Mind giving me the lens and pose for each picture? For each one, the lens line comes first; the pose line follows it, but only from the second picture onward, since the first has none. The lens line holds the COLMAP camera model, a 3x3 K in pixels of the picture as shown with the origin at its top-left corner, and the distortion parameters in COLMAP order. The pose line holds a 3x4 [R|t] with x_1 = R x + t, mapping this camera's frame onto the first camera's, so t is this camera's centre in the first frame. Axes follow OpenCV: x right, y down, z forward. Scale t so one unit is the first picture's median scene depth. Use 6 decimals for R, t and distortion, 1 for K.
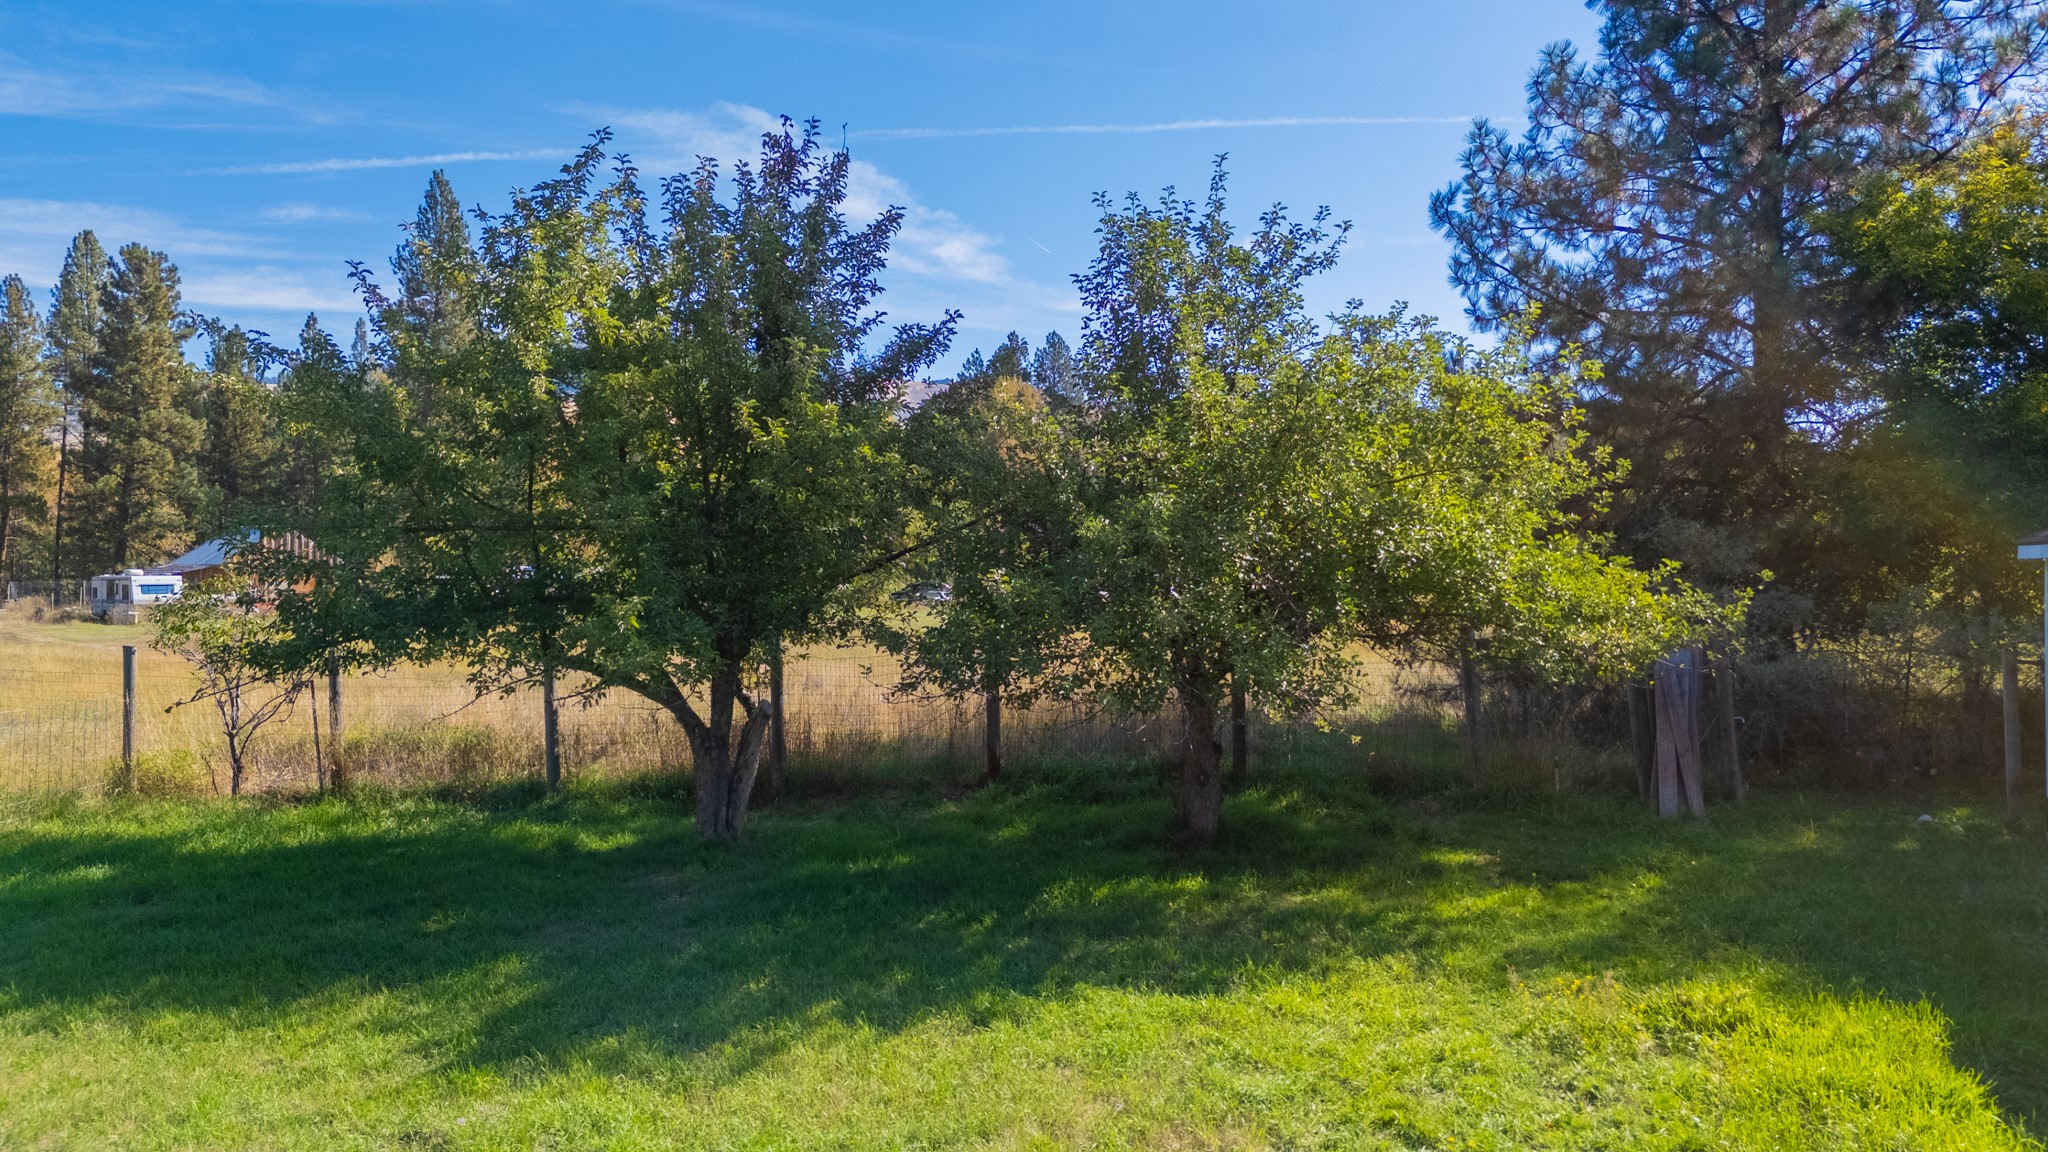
lens RADIAL K [[1511.3, 0, 1025.6], [0, 1511.3, 574.6], [0, 0, 1]] dist [0.077678, -0.069420]
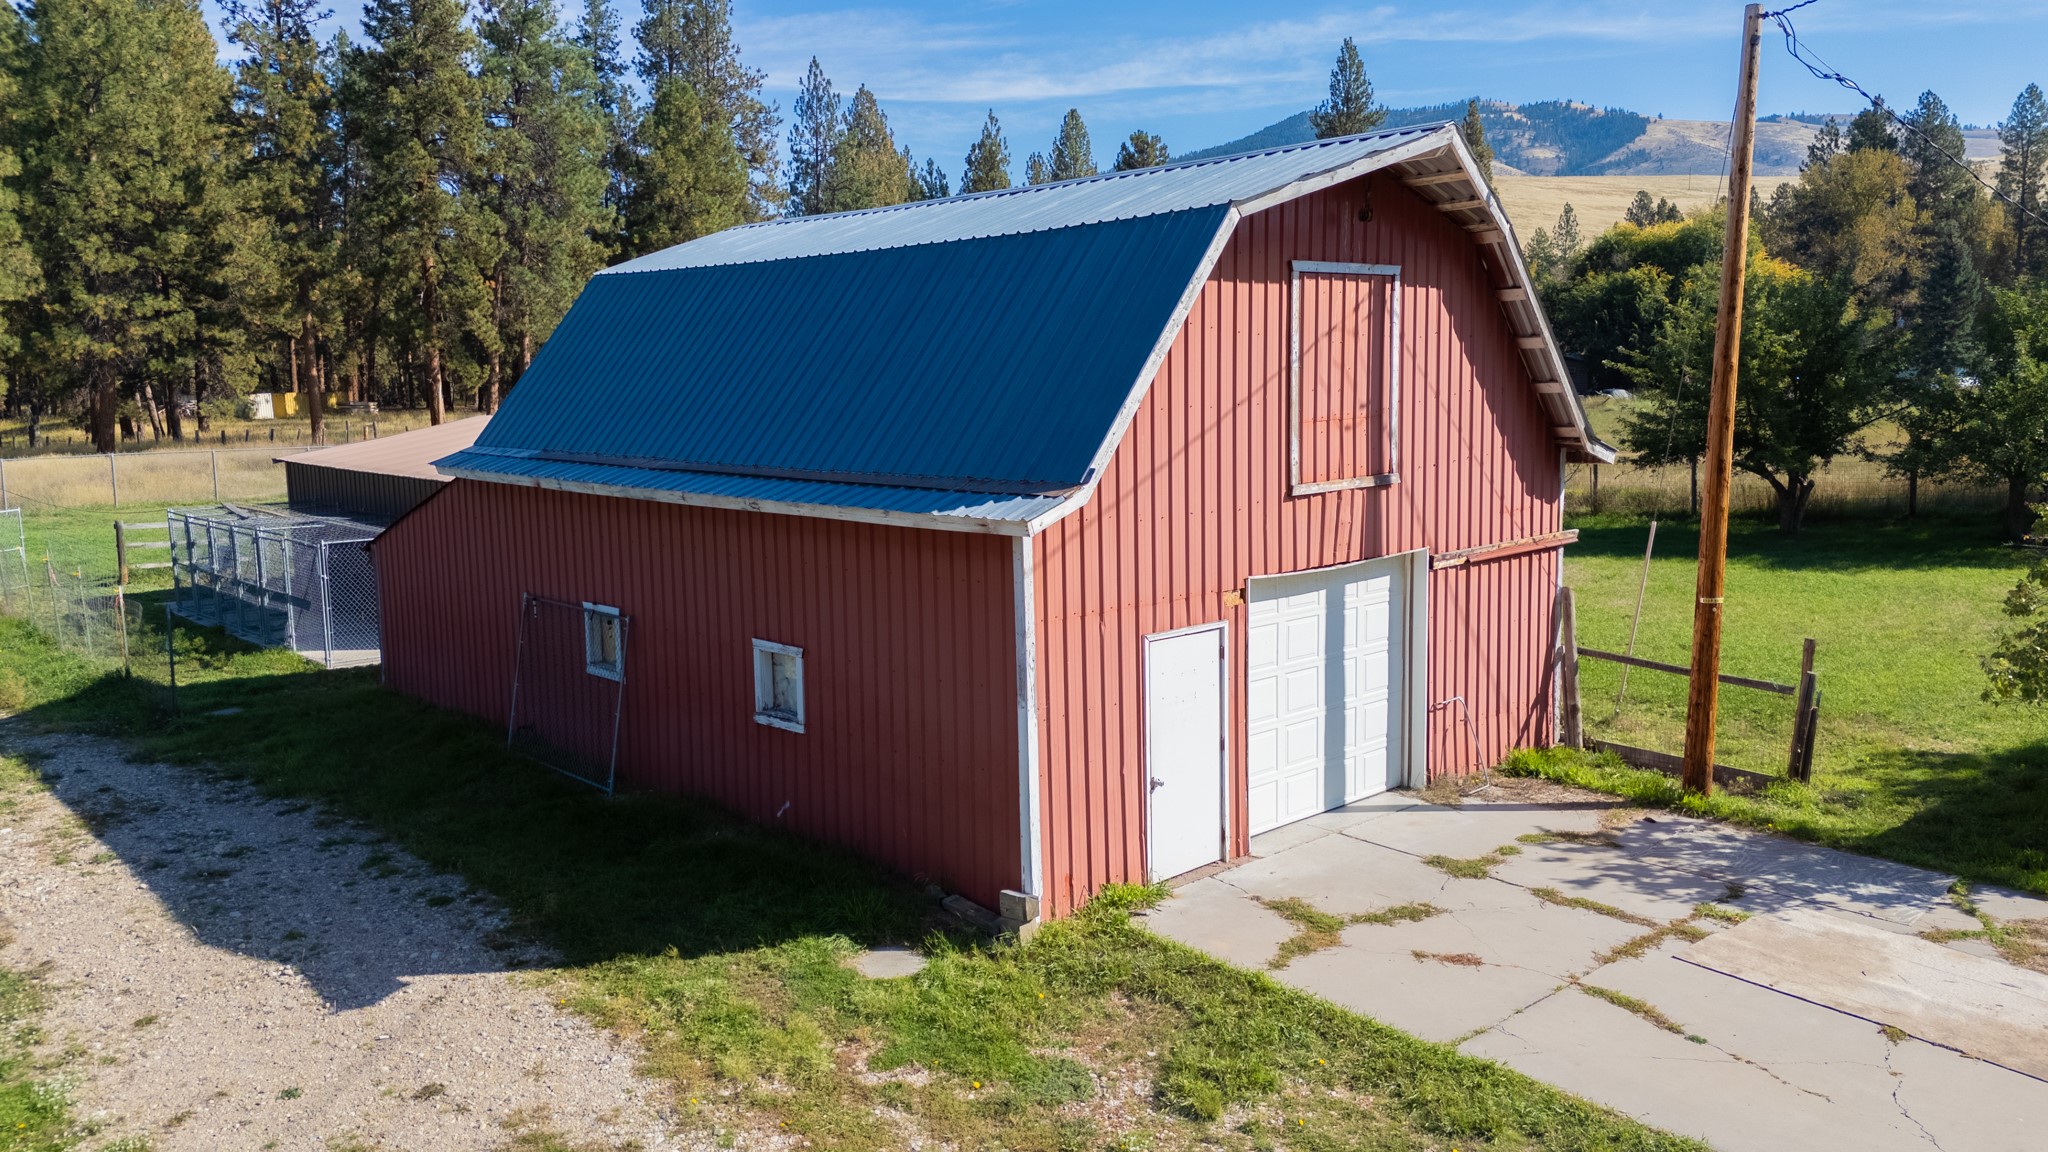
lens RADIAL K [[1511.3, 0, 1025.7], [0, 1511.3, 569.8], [0, 0, 1]] dist [0.077678, -0.069420]
pose [[0.880924, 0.054241, -0.470140, -0.014328], [0.013361, 0.990164, 0.139273, -0.016096], [0.473070, -0.128970, 0.871534, -0.197314]]
